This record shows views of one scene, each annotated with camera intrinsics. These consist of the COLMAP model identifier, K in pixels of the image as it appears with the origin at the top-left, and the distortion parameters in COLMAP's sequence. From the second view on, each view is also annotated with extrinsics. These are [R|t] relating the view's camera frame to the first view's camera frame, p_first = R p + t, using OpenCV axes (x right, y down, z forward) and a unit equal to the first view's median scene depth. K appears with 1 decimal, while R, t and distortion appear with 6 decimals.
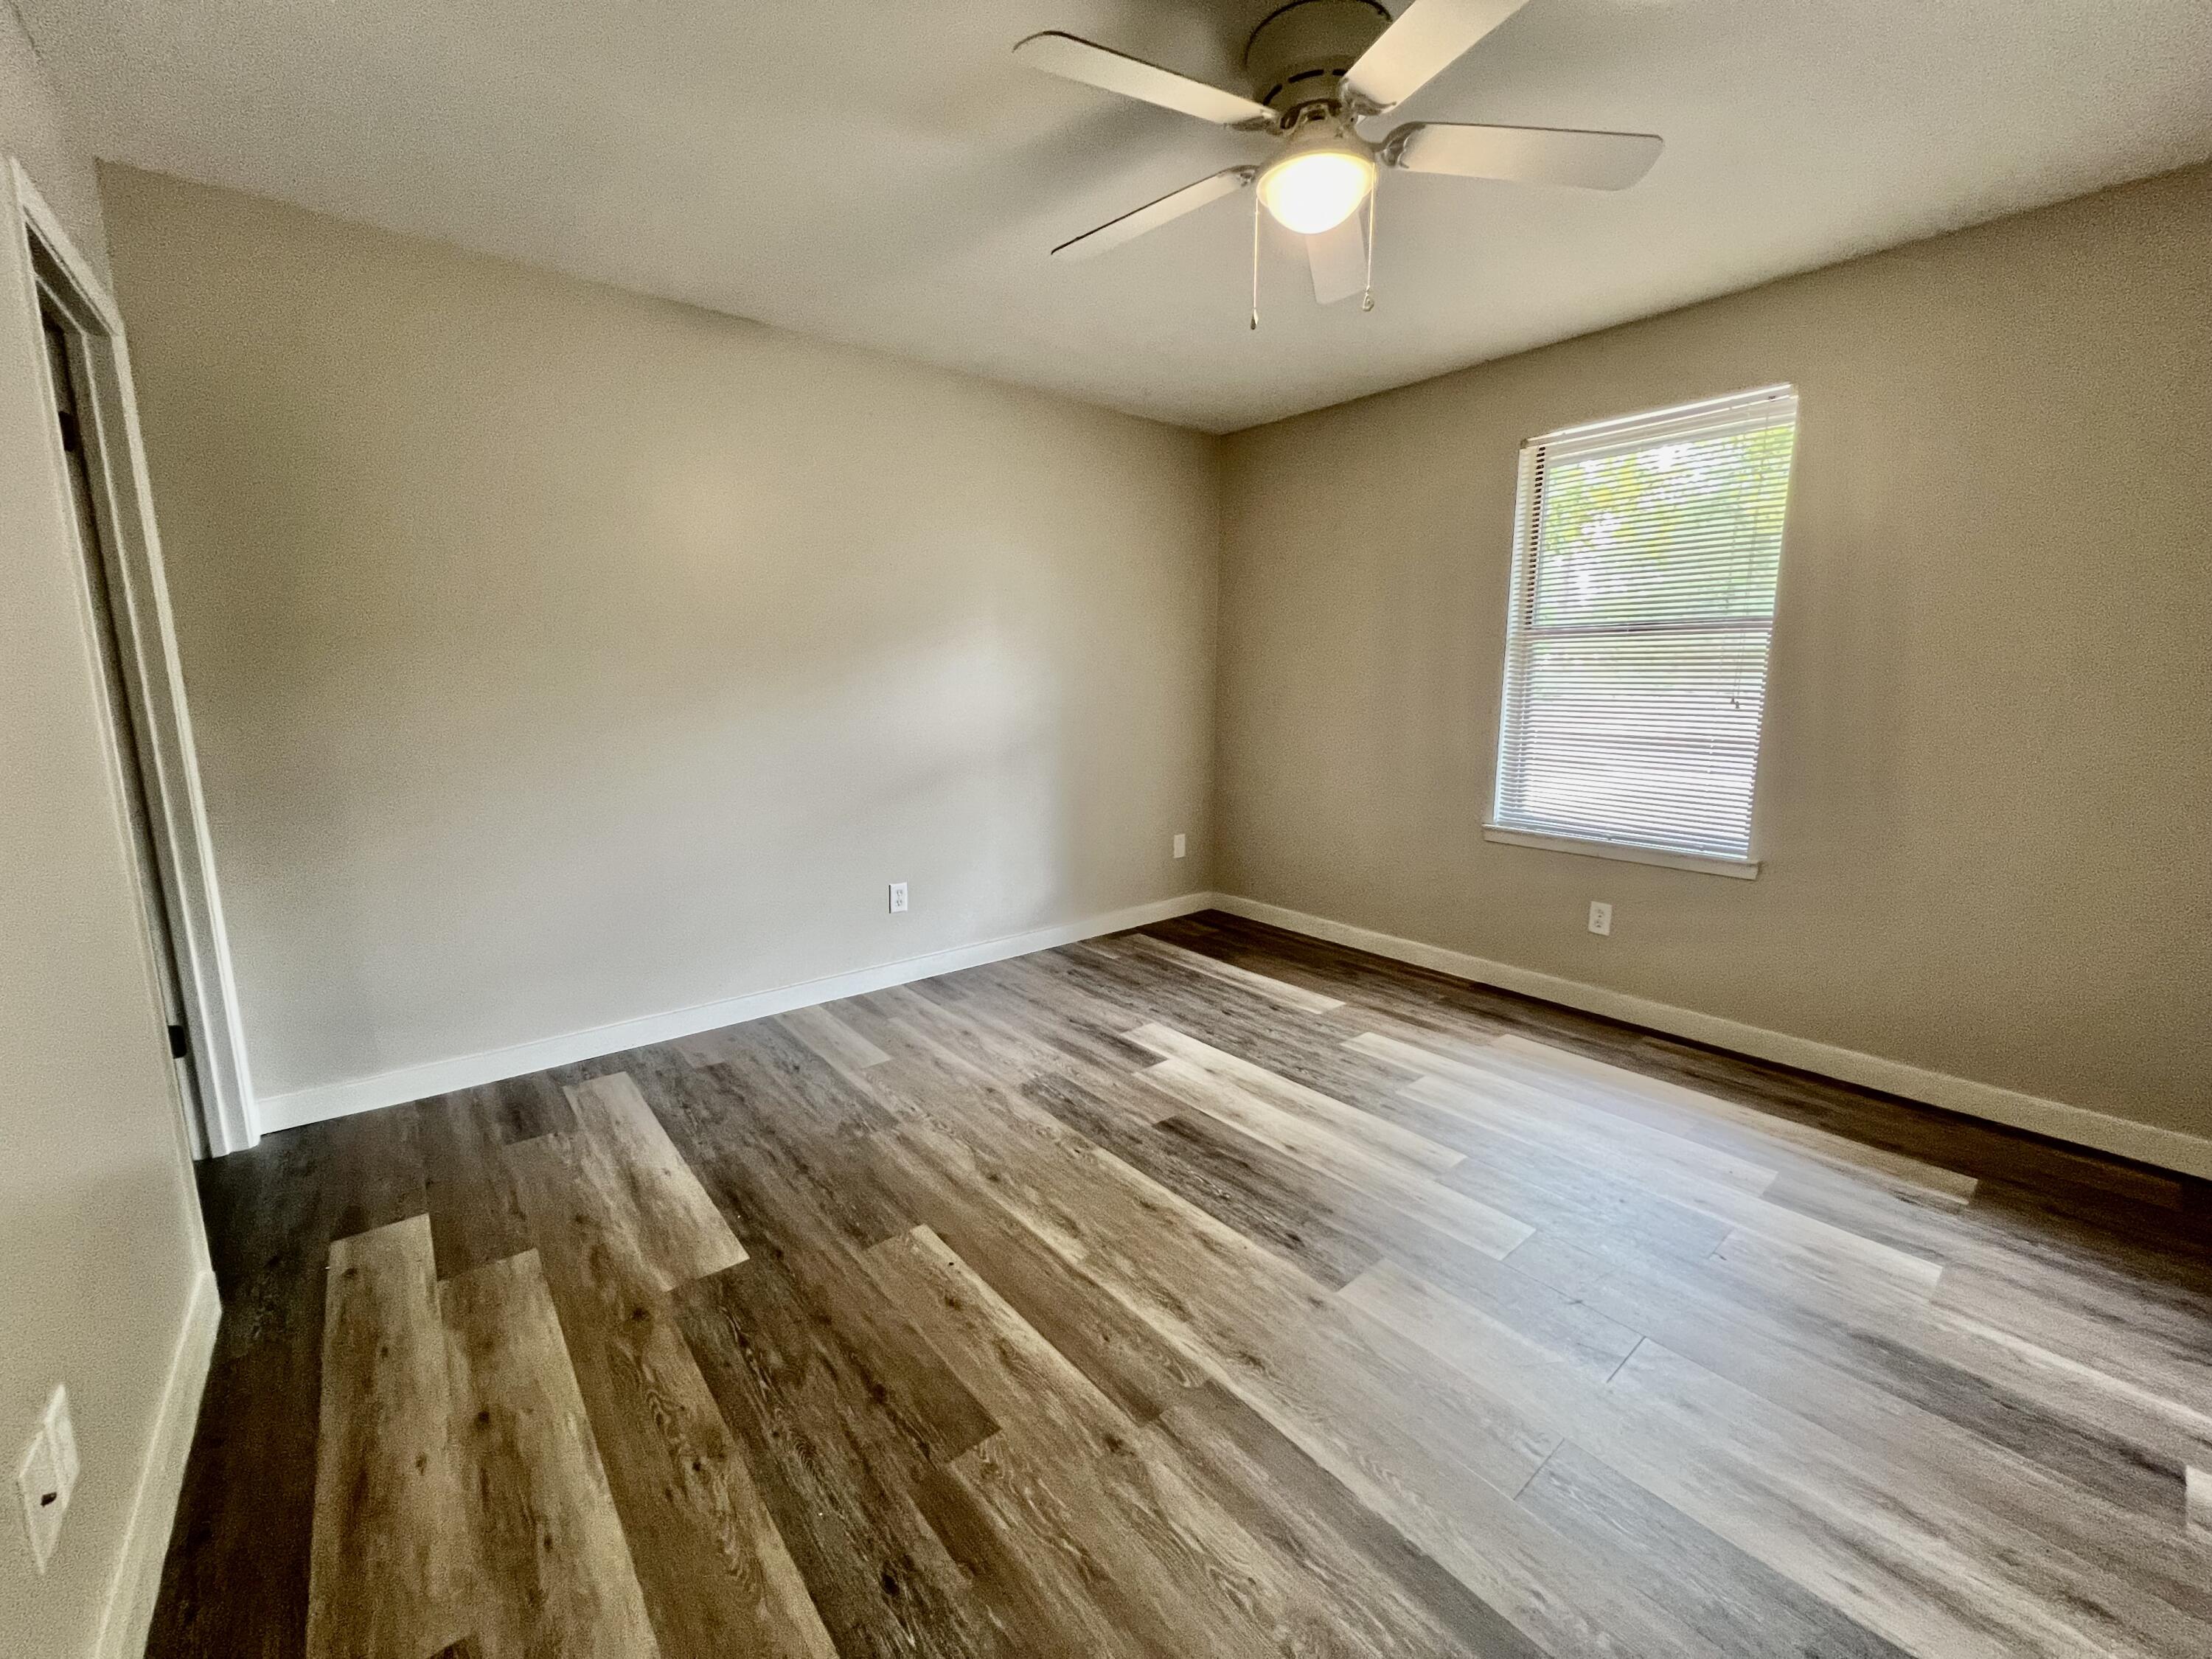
lens RADIAL K [[883.9, 0, 1104.4], [0, 883.9, 822.7], [0, 0, 1]] dist [-0.000373, 0.000743]
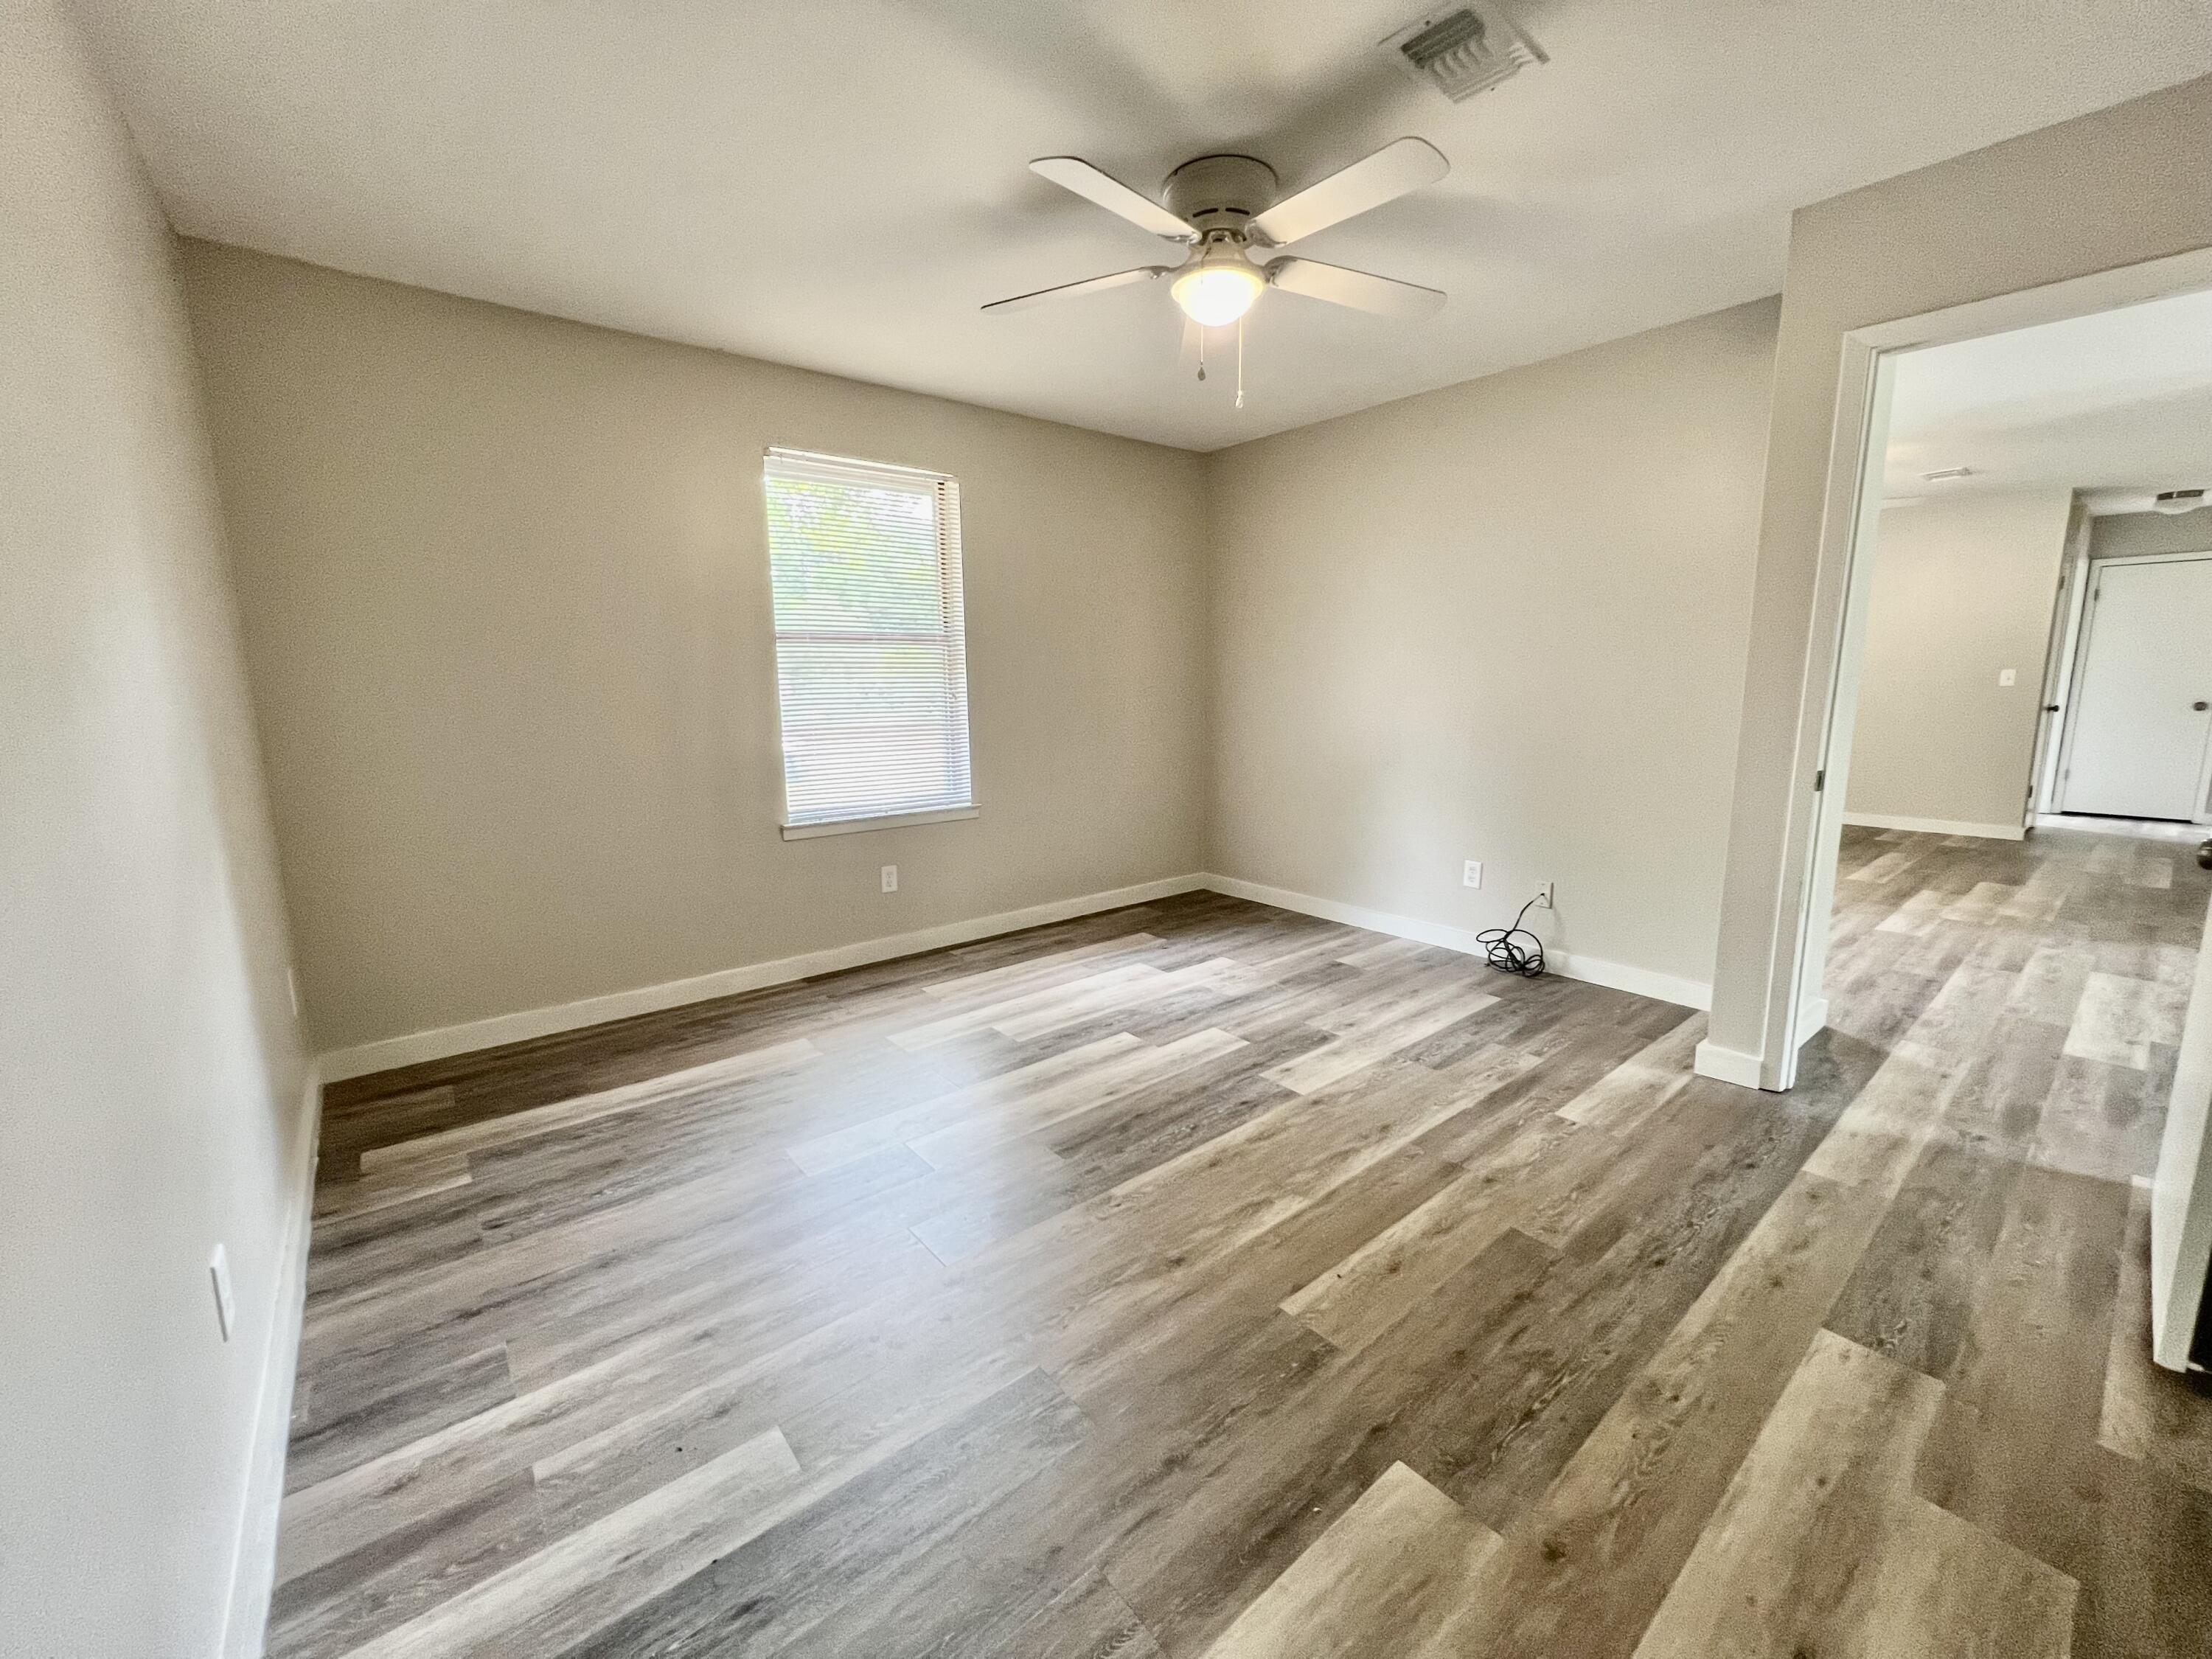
lens RADIAL K [[883.9, 0, 1104.4], [0, 883.9, 822.7], [0, 0, 1]] dist [-0.000373, 0.000743]
pose [[0.006951, -0.161651, 0.986824, -1.031012], [0.171007, 0.972502, 0.158100, -0.179210], [-0.985245, 0.167655, 0.034404, 1.113426]]
